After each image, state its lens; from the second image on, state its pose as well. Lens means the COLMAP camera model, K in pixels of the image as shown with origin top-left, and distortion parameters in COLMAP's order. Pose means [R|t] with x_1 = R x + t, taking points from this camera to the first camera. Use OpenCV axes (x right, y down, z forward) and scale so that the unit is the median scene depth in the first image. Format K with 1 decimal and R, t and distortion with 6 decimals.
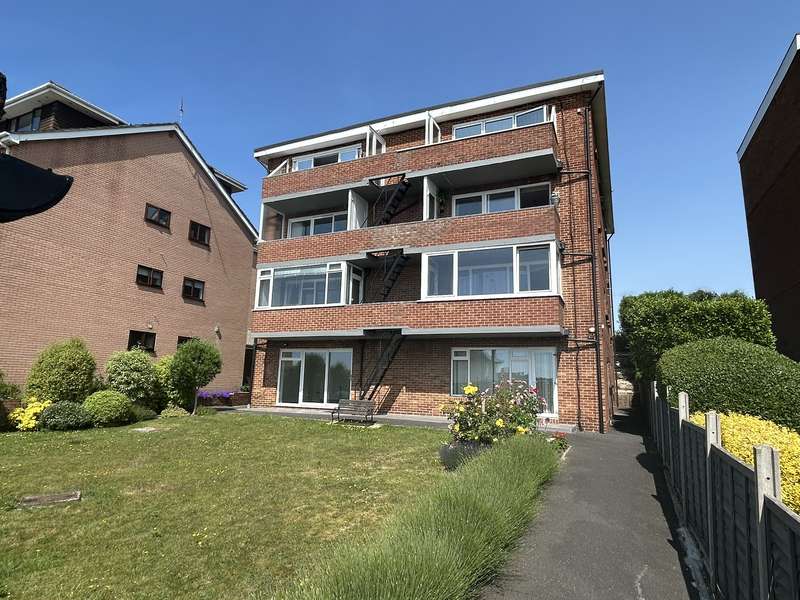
lens RADIAL K [[467.2, 0, 400.2], [0, 467.2, 297.5], [0, 0, 1]] dist [-0.005440, -0.000427]
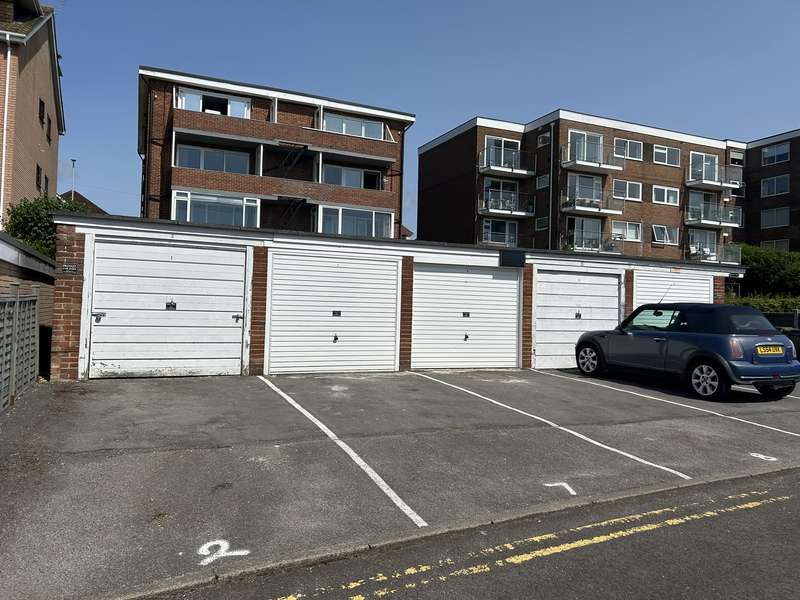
lens RADIAL K [[604.3, 0, 399.4], [0, 604.3, 300.9], [0, 0, 1]] dist [0.002564, 0.000178]
pose [[0.652309, 0.007711, 0.757914, -1.209178], [-0.138702, 0.984277, 0.109362, -0.034491], [-0.745154, -0.176462, 0.643123, -0.504035]]
